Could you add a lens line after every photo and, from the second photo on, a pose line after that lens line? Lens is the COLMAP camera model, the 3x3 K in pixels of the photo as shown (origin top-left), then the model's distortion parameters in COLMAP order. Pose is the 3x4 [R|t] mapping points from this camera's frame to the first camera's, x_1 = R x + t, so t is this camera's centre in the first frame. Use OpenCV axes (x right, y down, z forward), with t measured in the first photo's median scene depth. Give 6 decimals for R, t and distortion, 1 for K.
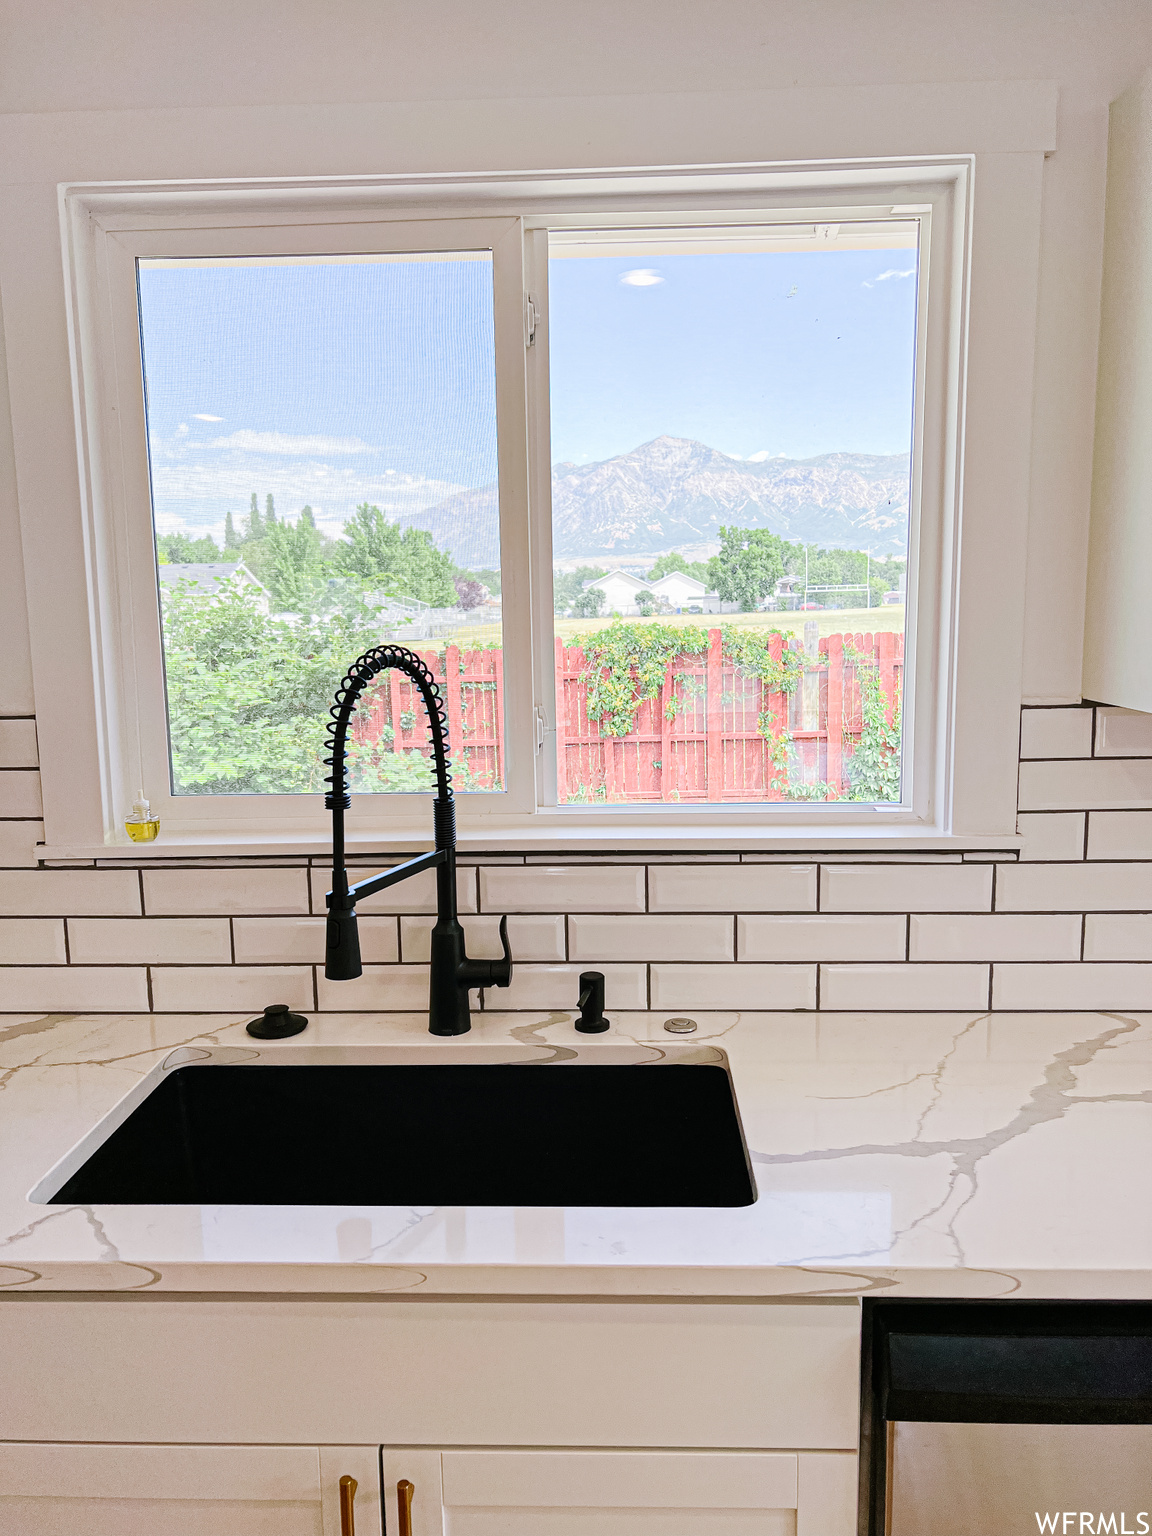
lens RADIAL K [[1163.7, 0, 572.7], [0, 1163.7, 773.9], [0, 0, 1]] dist [0.032809, -0.006085]
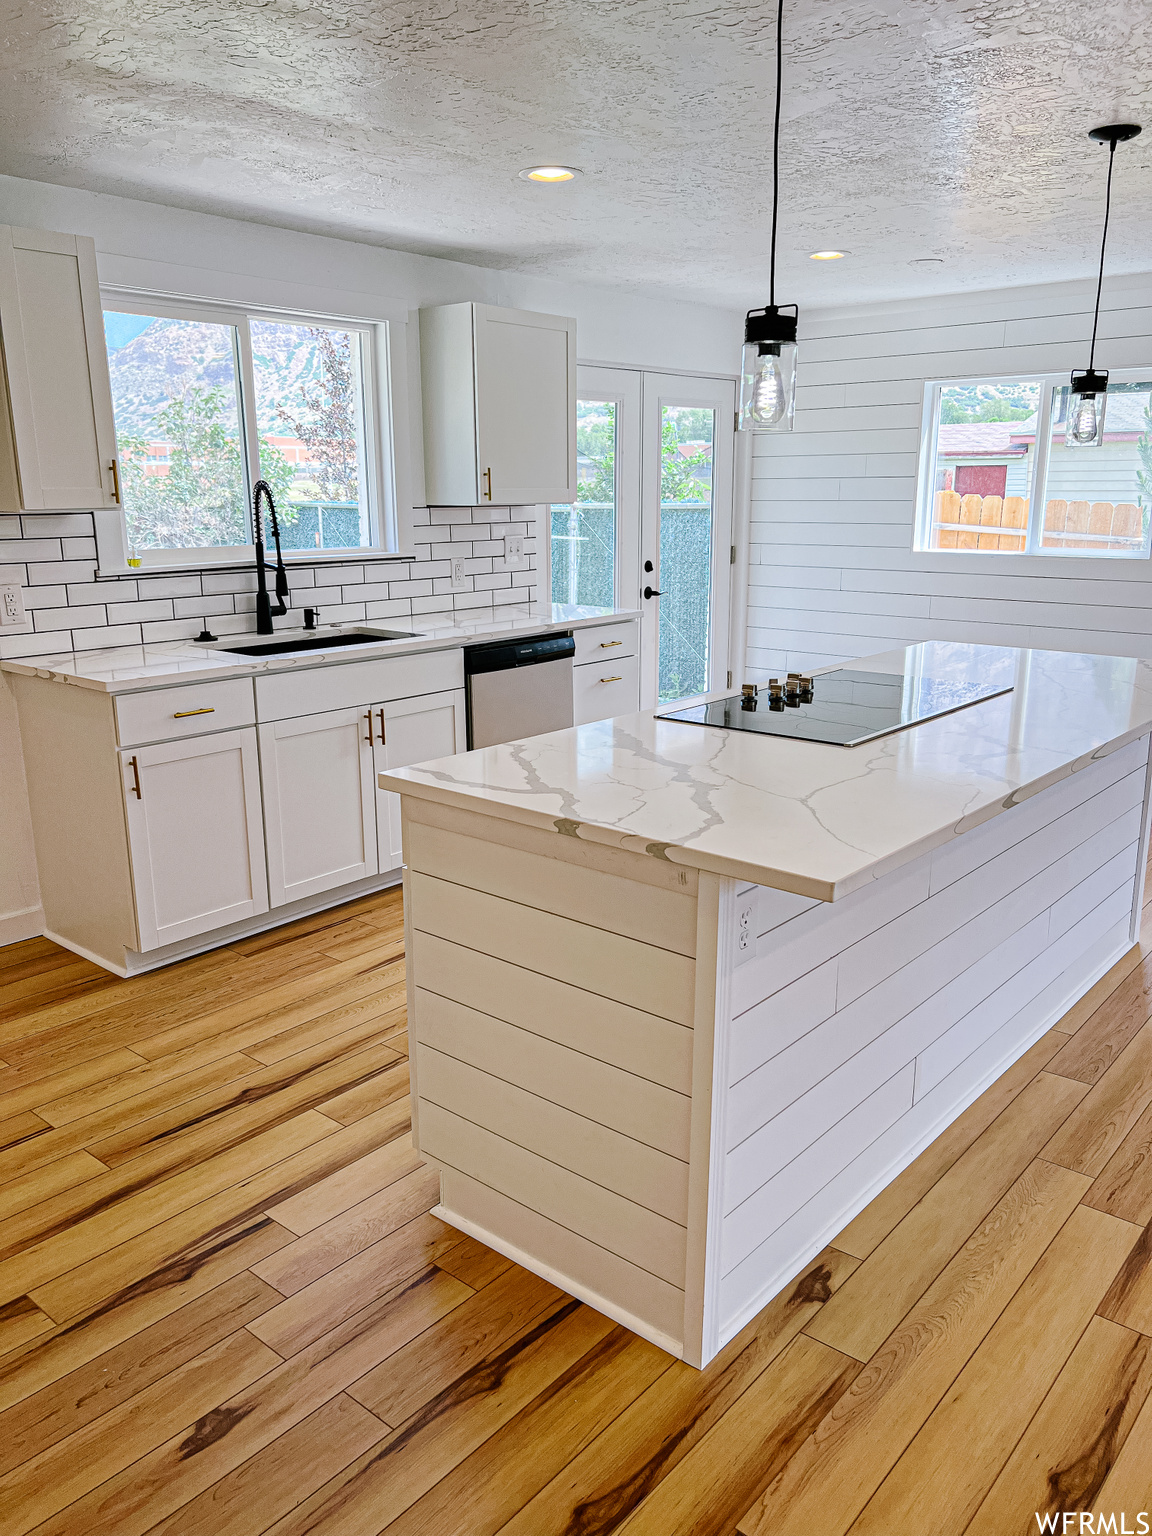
lens RADIAL K [[1163.7, 0, 572.7], [0, 1163.7, 773.9], [0, 0, 1]] dist [0.032809, -0.006085]
pose [[0.617861, -0.173261, 0.766960, -1.738780], [0.104406, 0.984861, 0.138377, 0.237862], [-0.779324, -0.005422, 0.626597, -1.173842]]
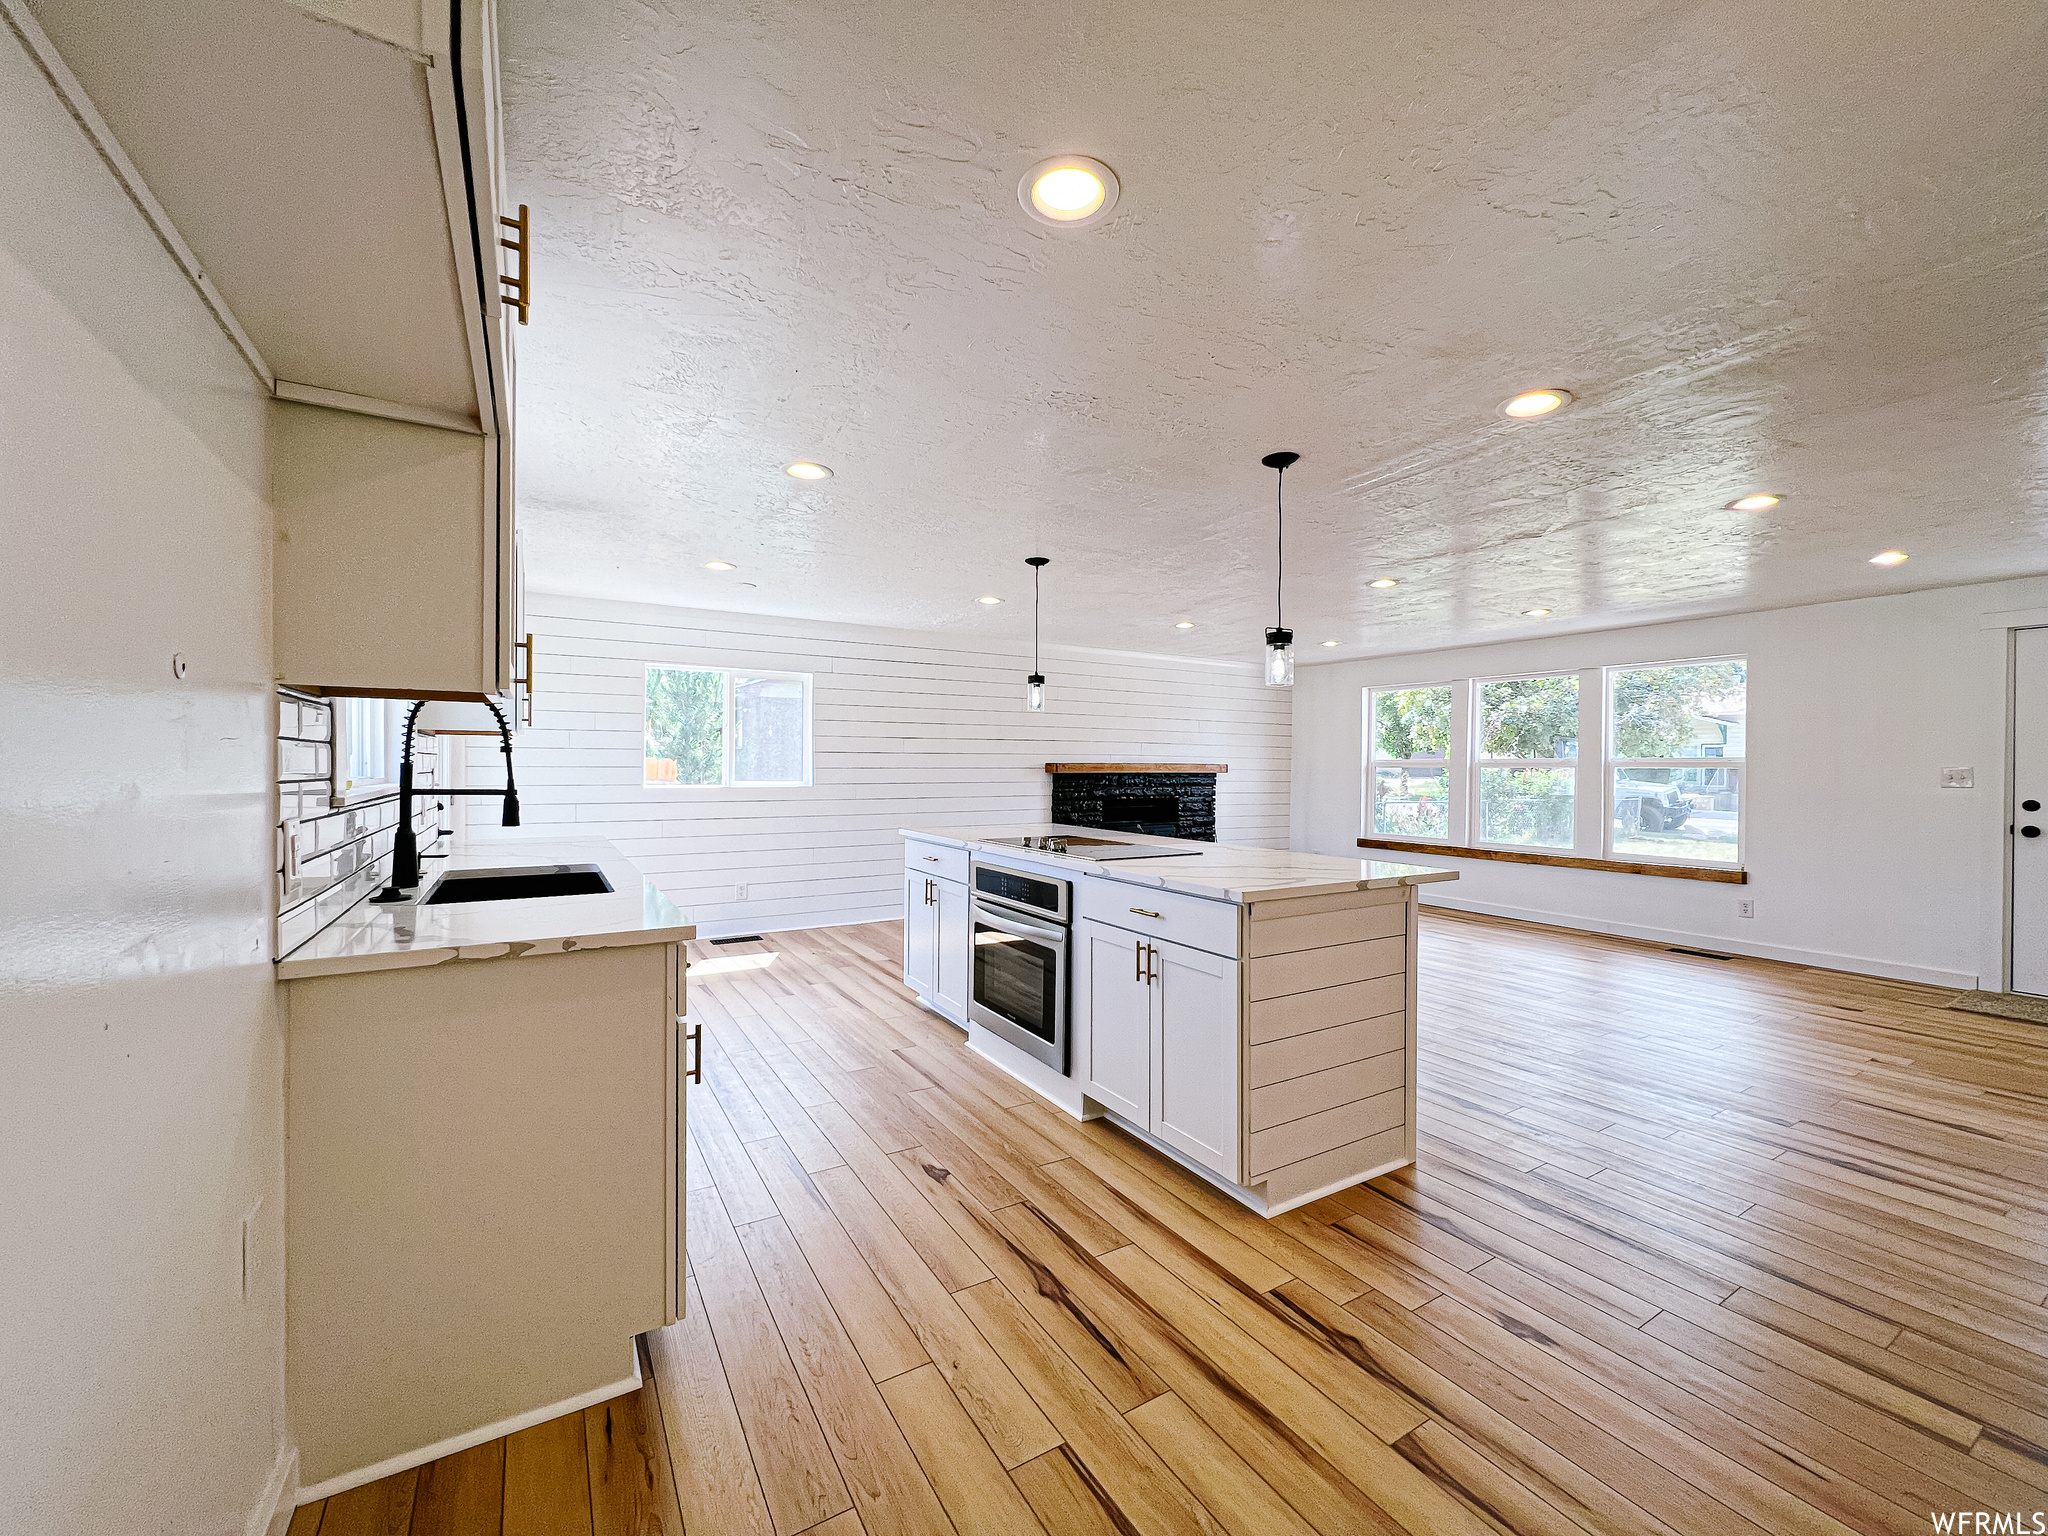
lens RADIAL K [[816.5, 0, 1020.1], [0, 816.5, 768.7], [0, 0, 1]] dist [-0.000547, 0.000560]
pose [[-0.546263, 0.013883, 0.837498, -1.758711], [0.124721, 0.990065, 0.064938, 0.066310], [-0.828276, 0.139927, -0.542567, 0.867746]]
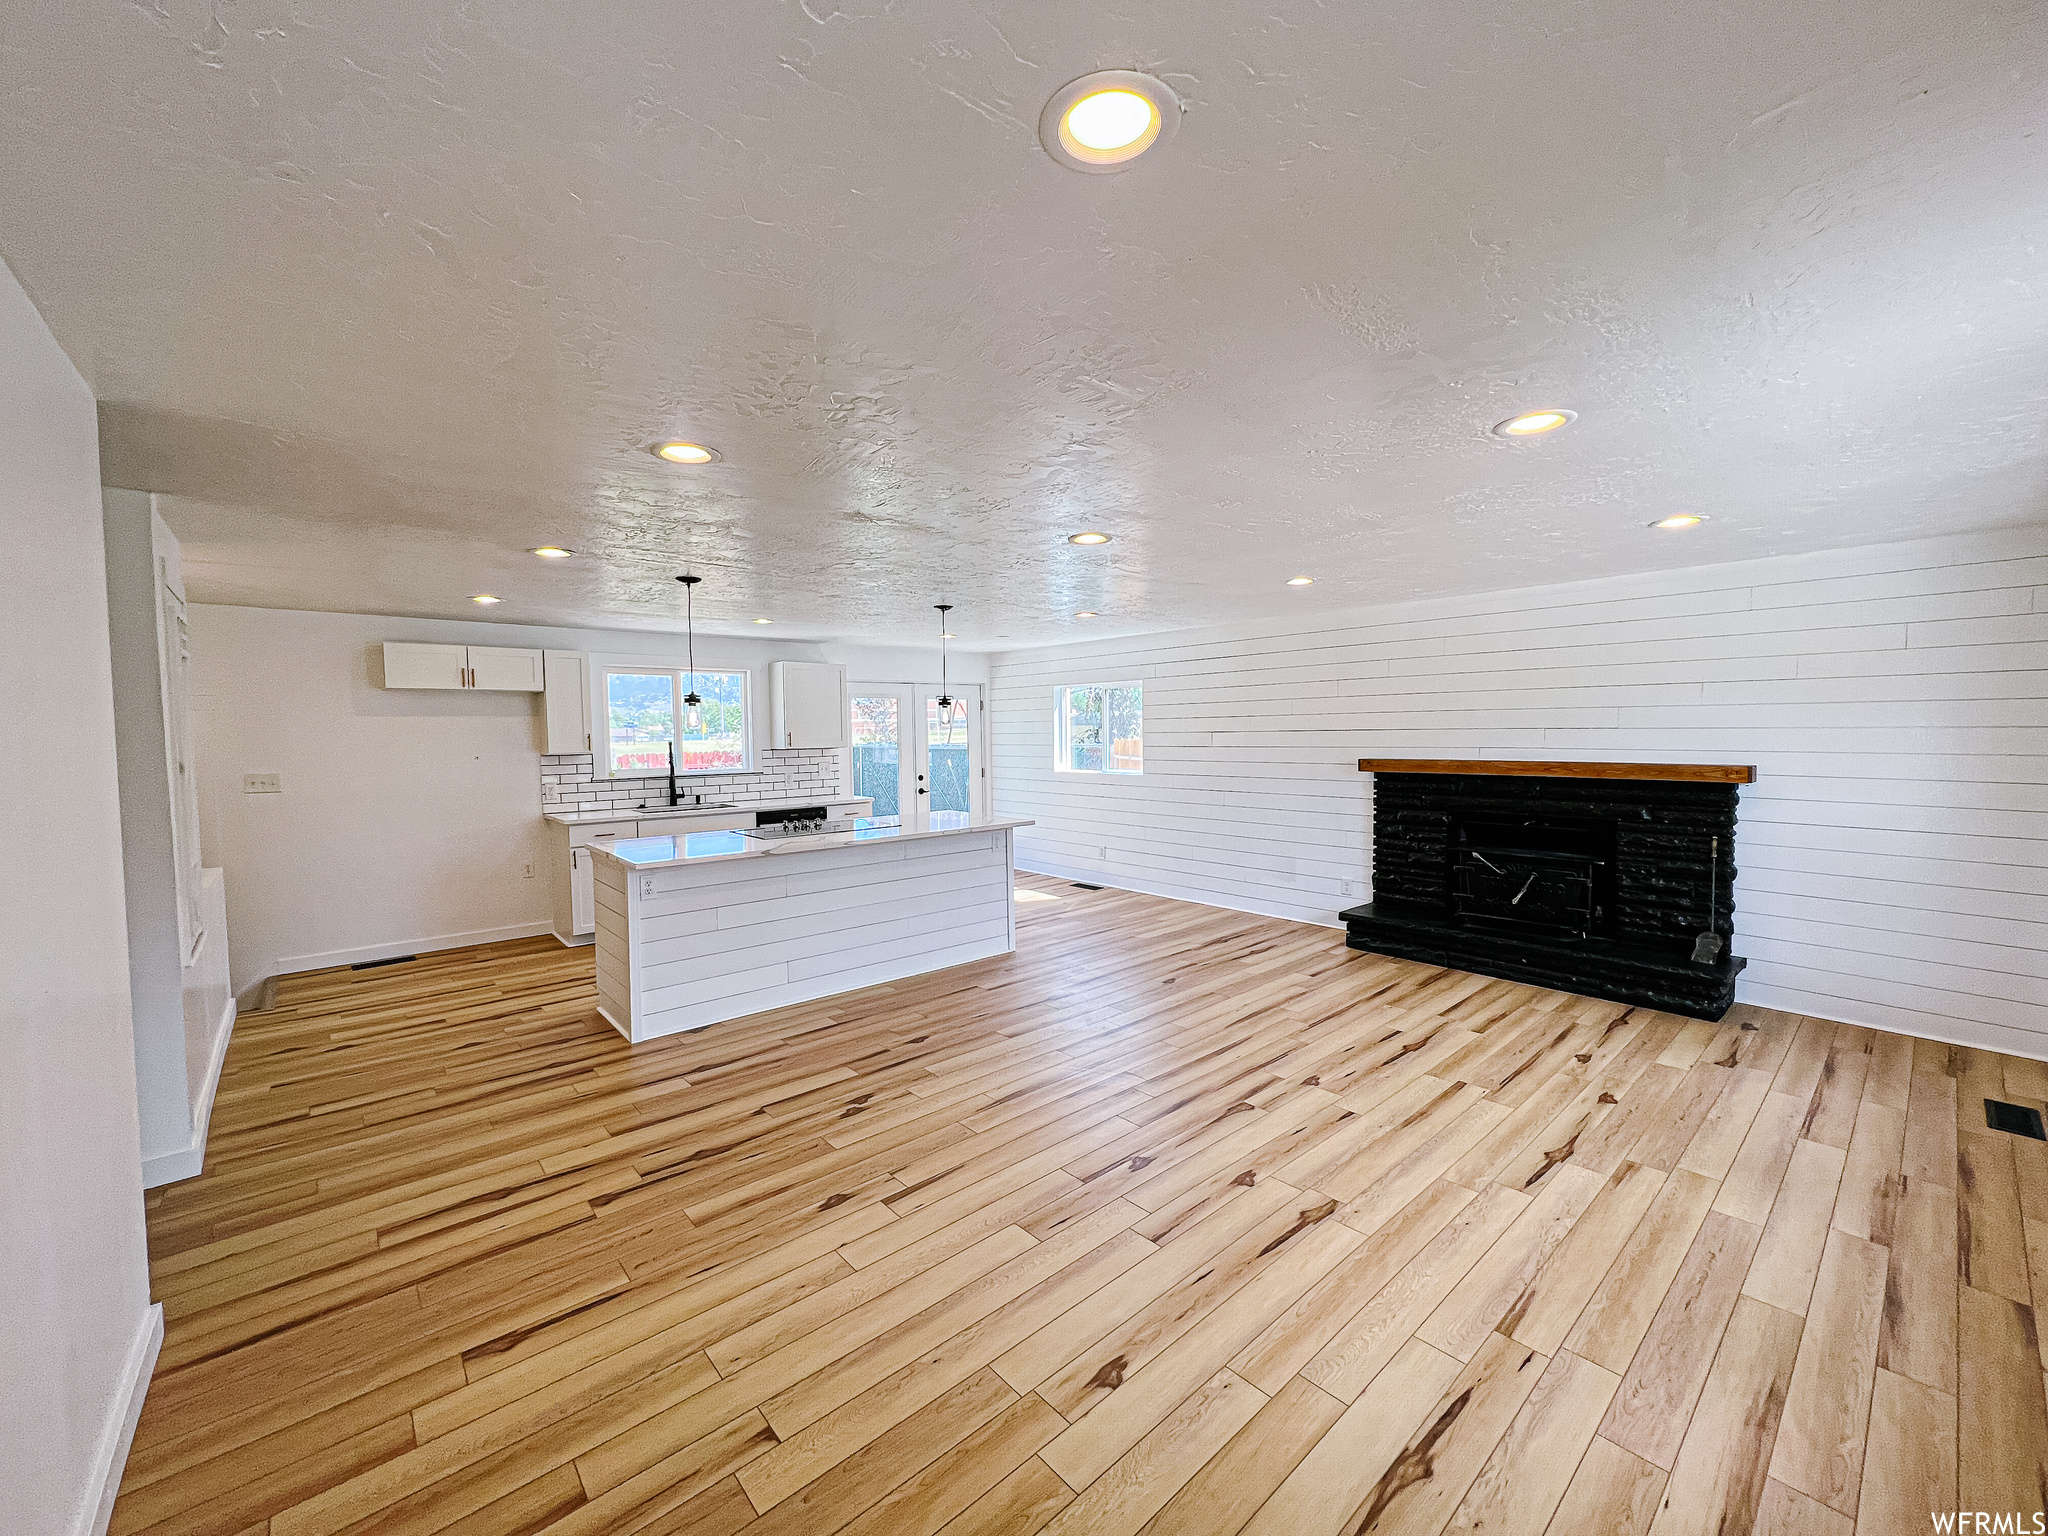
lens RADIAL K [[816.5, 0, 1020.1], [0, 816.5, 768.7], [0, 0, 1]] dist [-0.000547, 0.000560]
pose [[0.726883, -0.022680, 0.686386, -1.653334], [0.096474, 0.992916, -0.069357, 0.485064], [-0.679951, 0.116633, 0.723922, -3.177247]]
